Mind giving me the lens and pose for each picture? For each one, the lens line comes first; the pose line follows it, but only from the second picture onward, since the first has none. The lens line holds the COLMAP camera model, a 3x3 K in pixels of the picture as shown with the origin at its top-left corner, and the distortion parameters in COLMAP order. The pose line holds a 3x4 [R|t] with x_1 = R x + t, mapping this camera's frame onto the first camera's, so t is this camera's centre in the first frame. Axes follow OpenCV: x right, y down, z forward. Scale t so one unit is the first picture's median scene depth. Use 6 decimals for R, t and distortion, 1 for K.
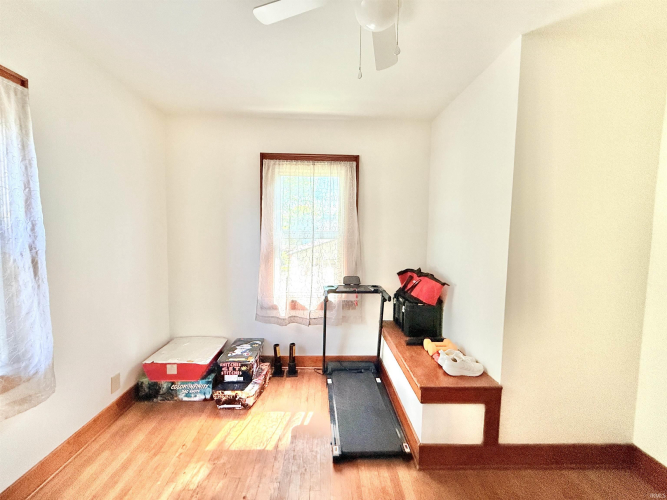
lens RADIAL K [[265.1, 0, 331.7], [0, 265.1, 248.7], [0, 0, 1]] dist [0.001515, 0.000025]
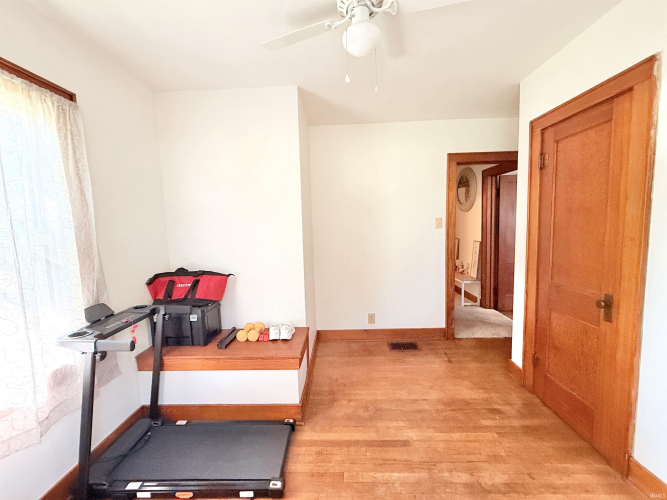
lens RADIAL K [[265.1, 0, 330.5], [0, 265.1, 250.0], [0, 0, 1]] dist [0.001515, 0.000025]
pose [[0.069720, -0.111386, 0.991329, -0.546894], [0.094826, 0.989987, 0.104566, -0.033380], [-0.993049, 0.086714, 0.079584, 0.529150]]
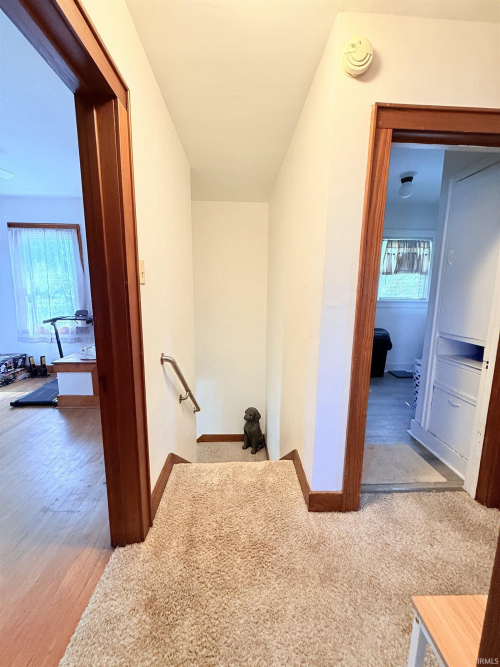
lens RADIAL K [[265.1, 0, 247.0], [0, 265.1, 332.5], [0, 0, 1]] dist [0.001515, 0.000025]
pose [[0.999999, -0.000734, 0.000805, 1.180361], [0.000653, 0.995412, 0.095680, 0.104294], [-0.000872, -0.095679, 0.995412, -0.544859]]
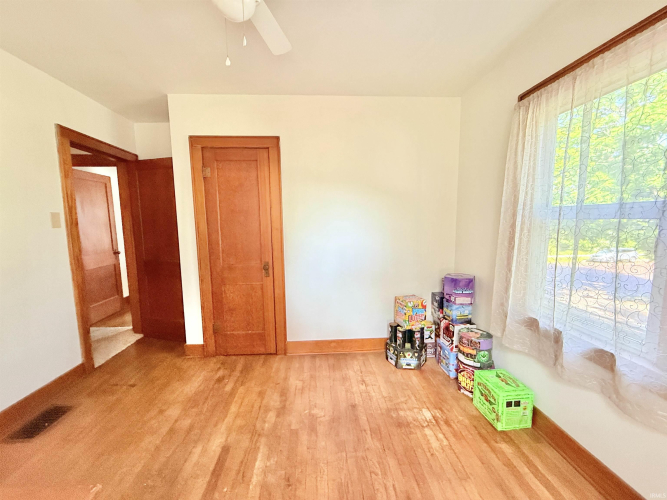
lens RADIAL K [[265.1, 0, 328.8], [0, 265.1, 252.1], [0, 0, 1]] dist [0.001515, 0.000025]
pose [[-0.999874, 0.000092, -0.015870, -0.098164], [-0.002759, 0.983749, 0.179531, -0.037484], [0.015629, 0.179552, -0.983624, 1.046617]]
